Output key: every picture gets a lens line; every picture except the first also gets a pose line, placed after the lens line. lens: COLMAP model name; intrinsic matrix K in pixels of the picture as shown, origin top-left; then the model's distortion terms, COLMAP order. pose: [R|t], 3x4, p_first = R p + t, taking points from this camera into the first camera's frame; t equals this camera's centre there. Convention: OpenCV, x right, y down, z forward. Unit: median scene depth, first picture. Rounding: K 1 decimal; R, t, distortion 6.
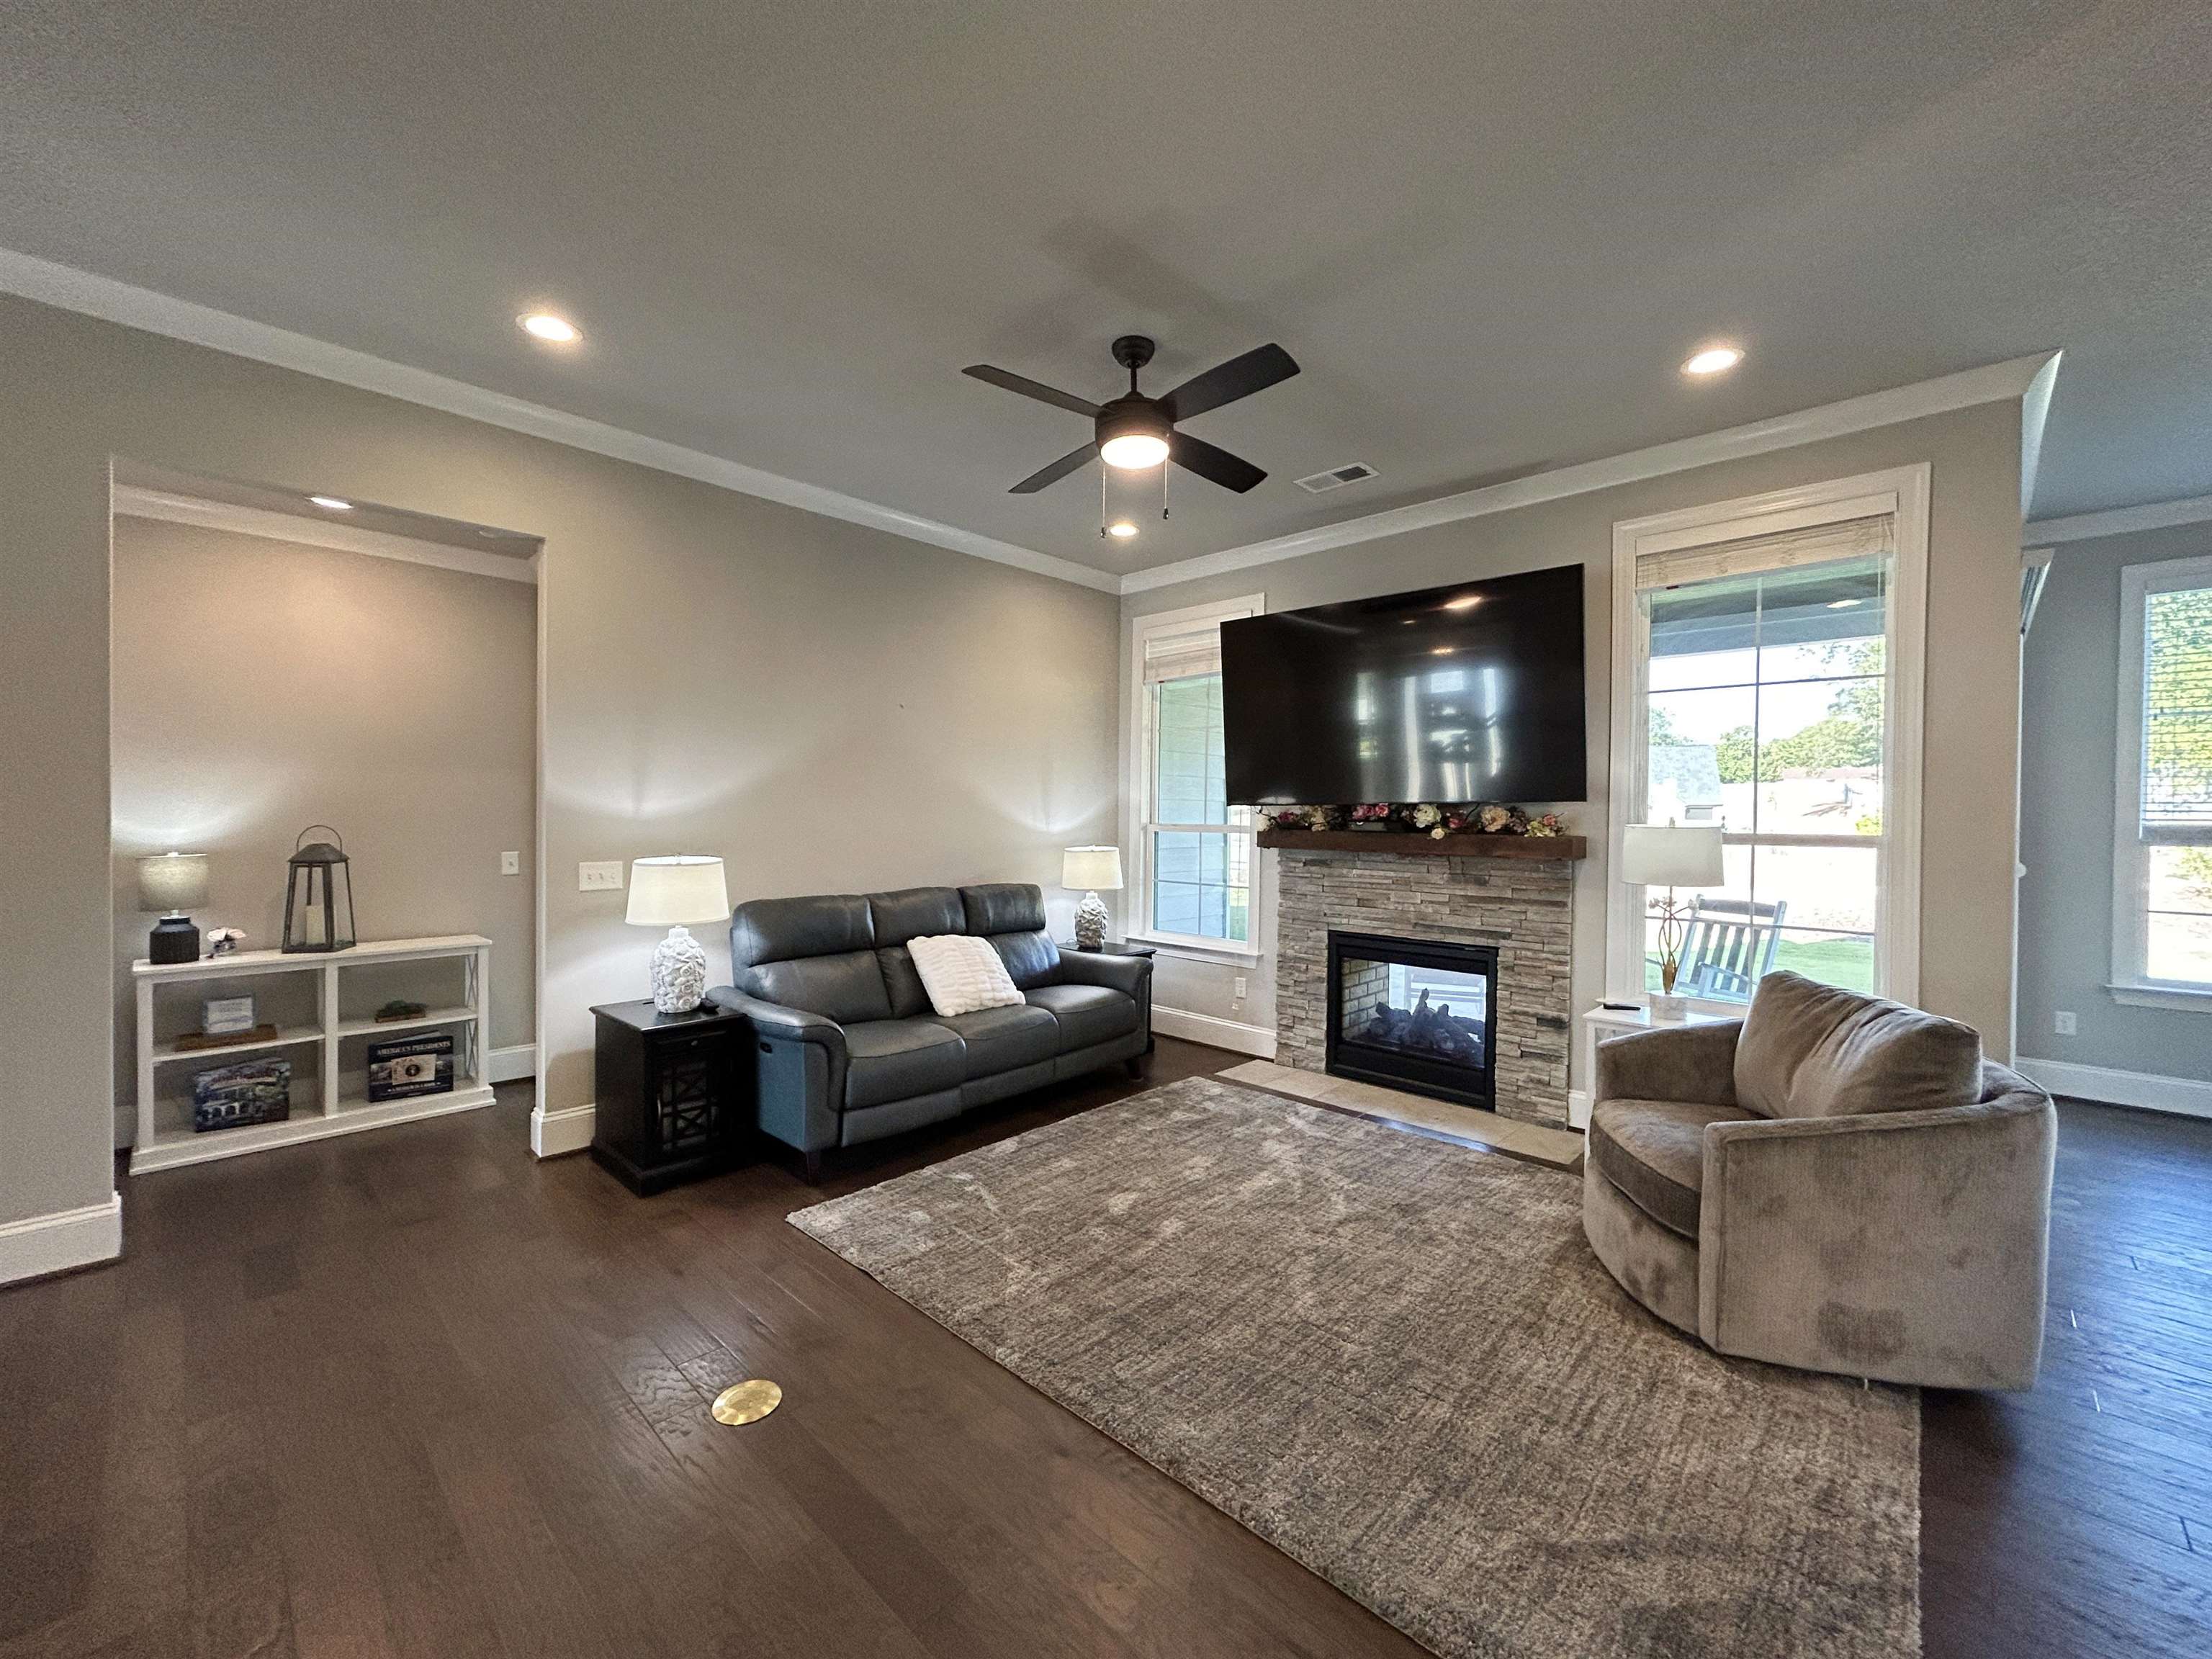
lens RADIAL K [[893.8, 0, 1121.5], [0, 893.8, 823.4], [0, 0, 1]] dist [-0.000423, -0.000742]
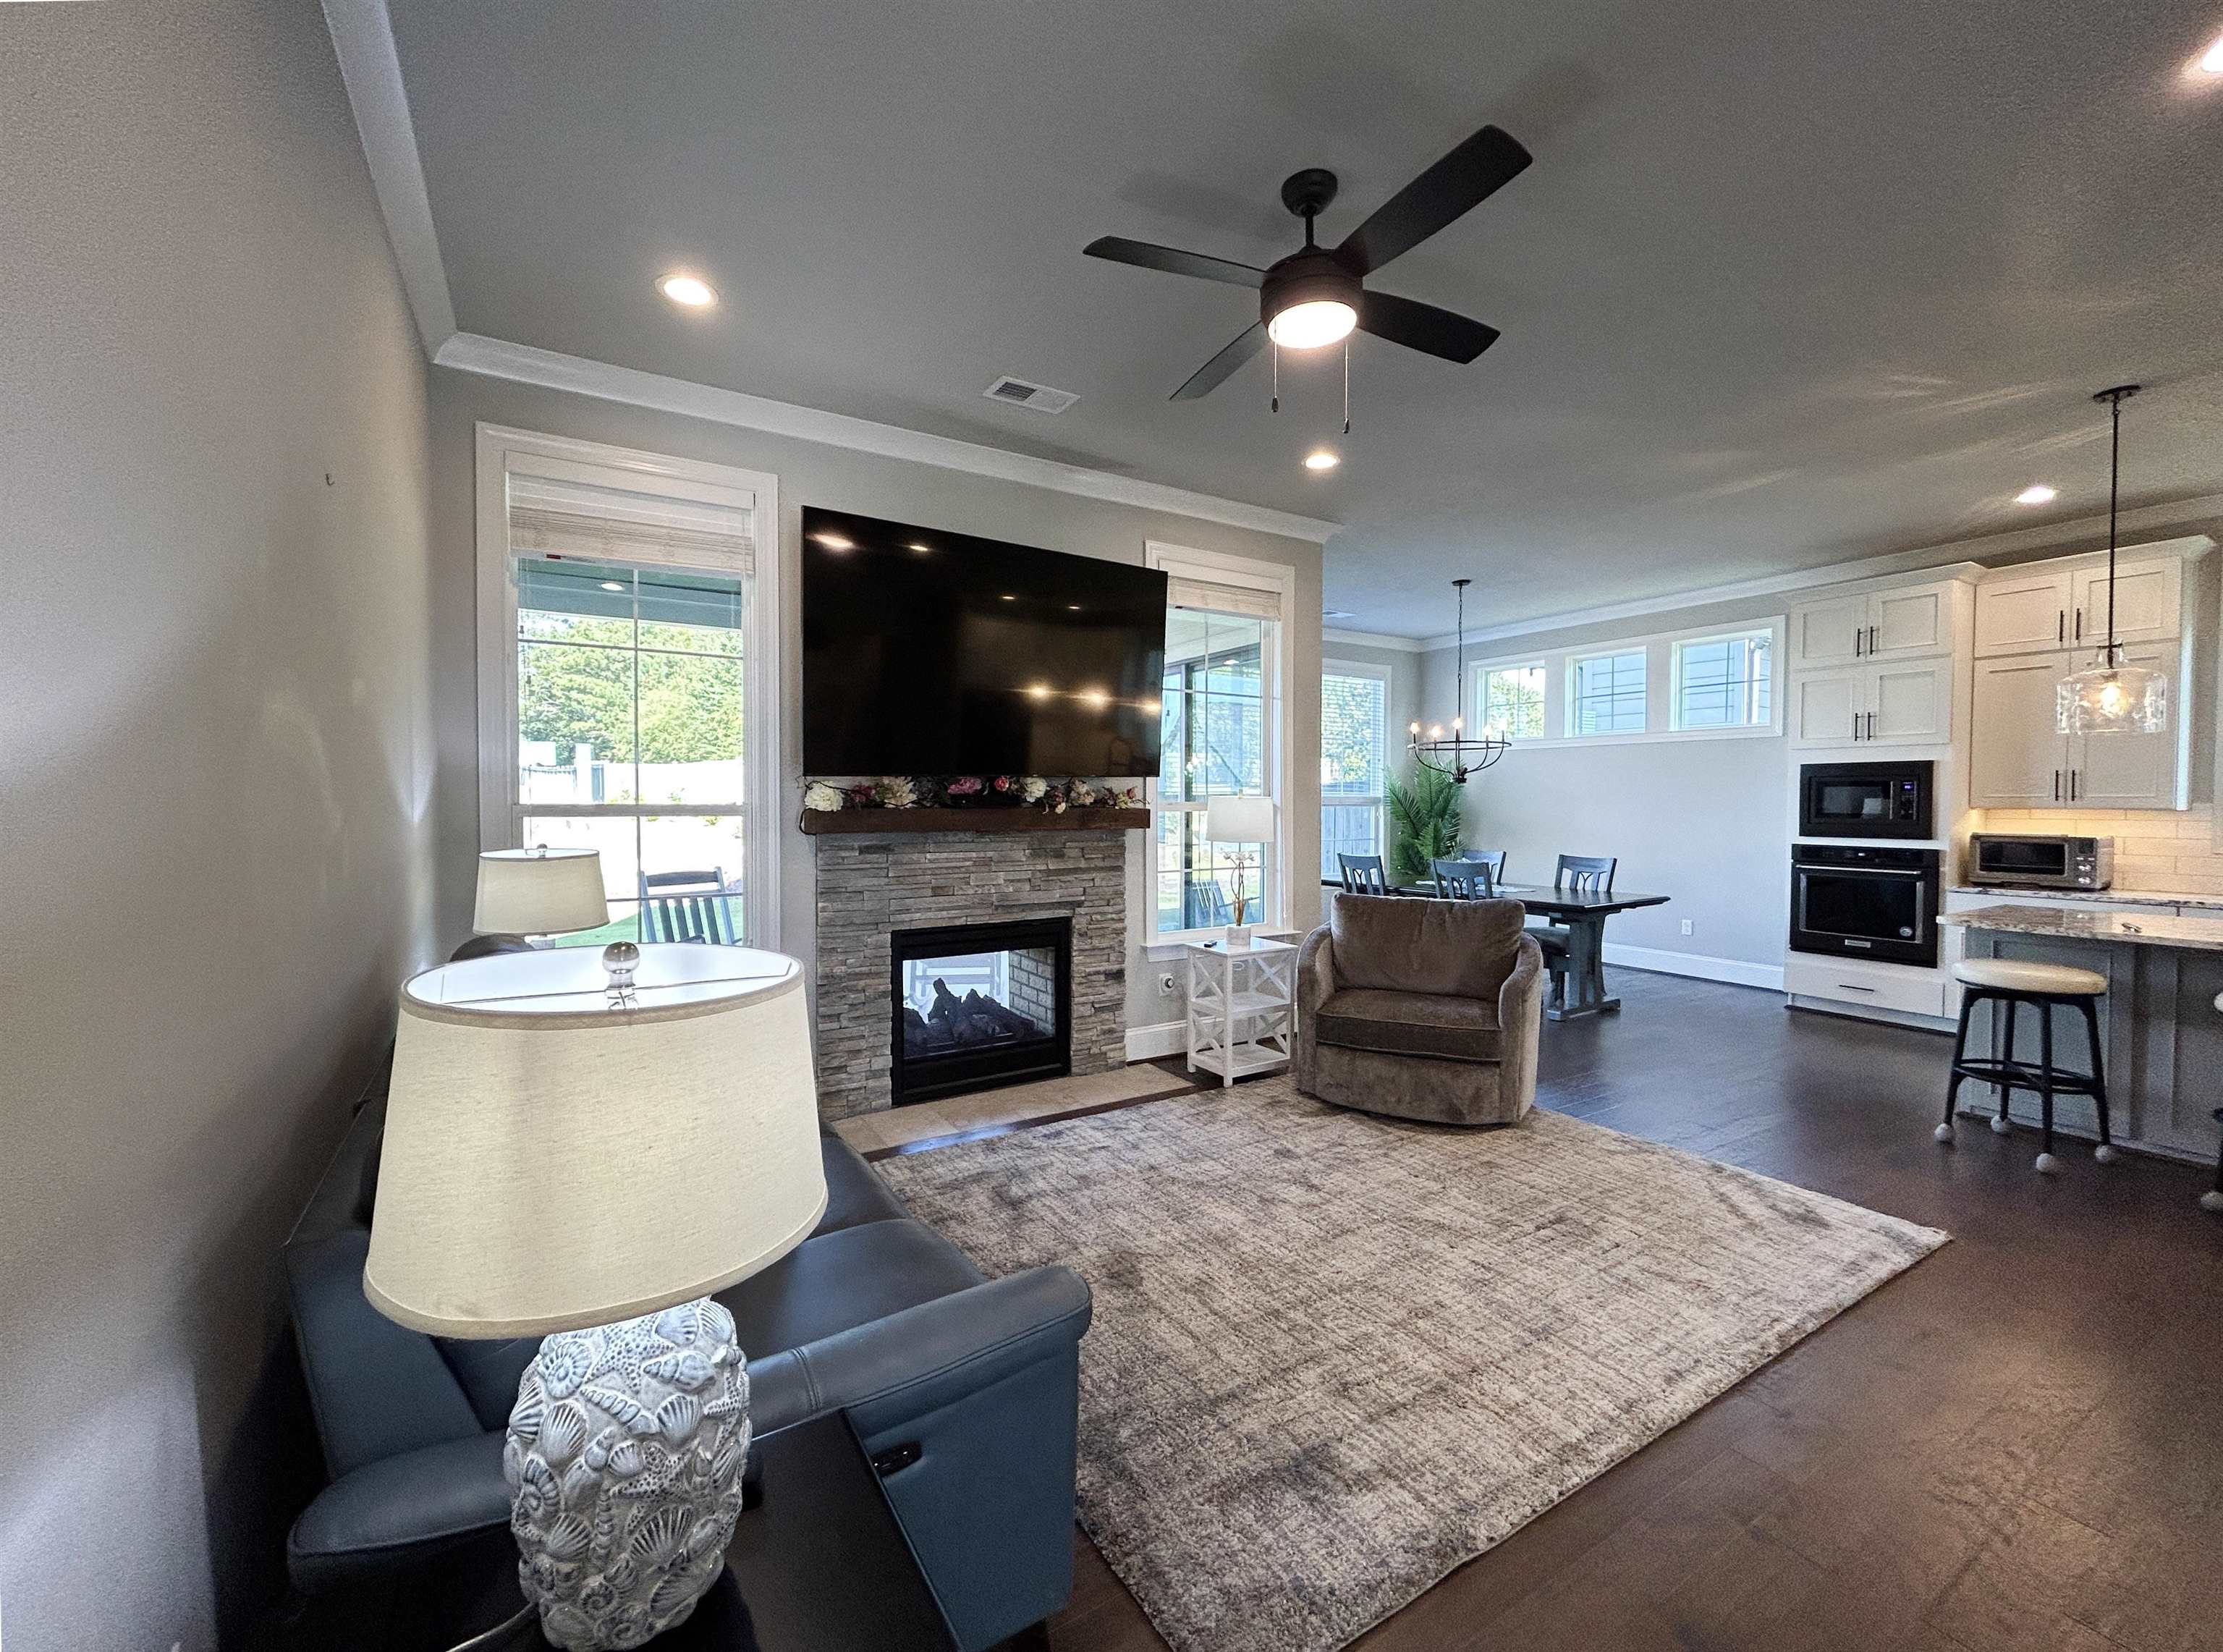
lens RADIAL K [[898.2, 0, 1122.3], [0, 898.2, 828.0], [0, 0, 1]] dist [-0.000423, -0.000742]
pose [[0.263485, -0.042449, 0.963729, -0.556781], [0.007196, 0.999090, 0.042039, -0.007066], [-0.964637, -0.004142, 0.263551, 0.662395]]
